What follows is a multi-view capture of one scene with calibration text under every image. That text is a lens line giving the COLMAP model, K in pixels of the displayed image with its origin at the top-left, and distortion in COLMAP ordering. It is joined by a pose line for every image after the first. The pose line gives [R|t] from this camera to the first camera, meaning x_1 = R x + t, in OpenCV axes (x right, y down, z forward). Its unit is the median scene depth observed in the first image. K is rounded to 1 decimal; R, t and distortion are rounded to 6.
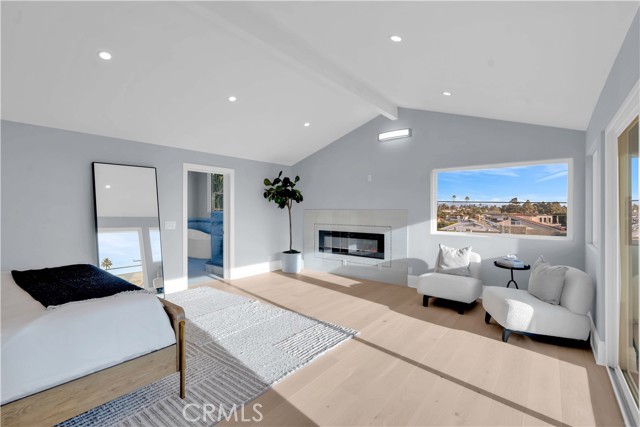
lens RADIAL K [[290.9, 0, 320.8], [0, 290.9, 212.3], [0, 0, 1]] dist [-0.000300, 0.000009]
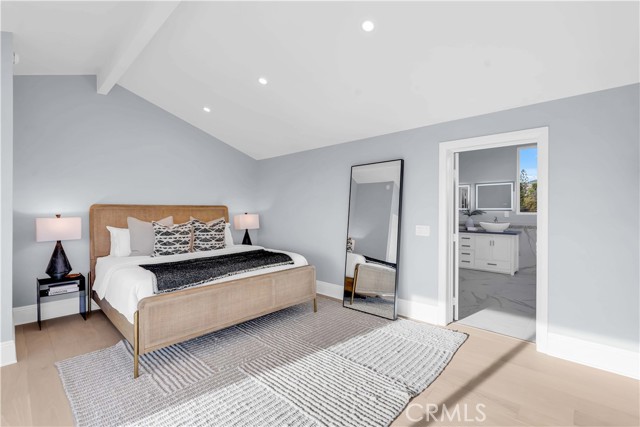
lens RADIAL K [[290.9, 0, 319.9], [0, 290.9, 212.3], [0, 0, 1]] dist [-0.000300, 0.000009]
pose [[-0.060947, 0.014841, -0.998031, 0.279035], [0.001640, 0.999890, 0.014768, -0.006828], [0.998140, -0.000737, -0.060965, 0.734168]]
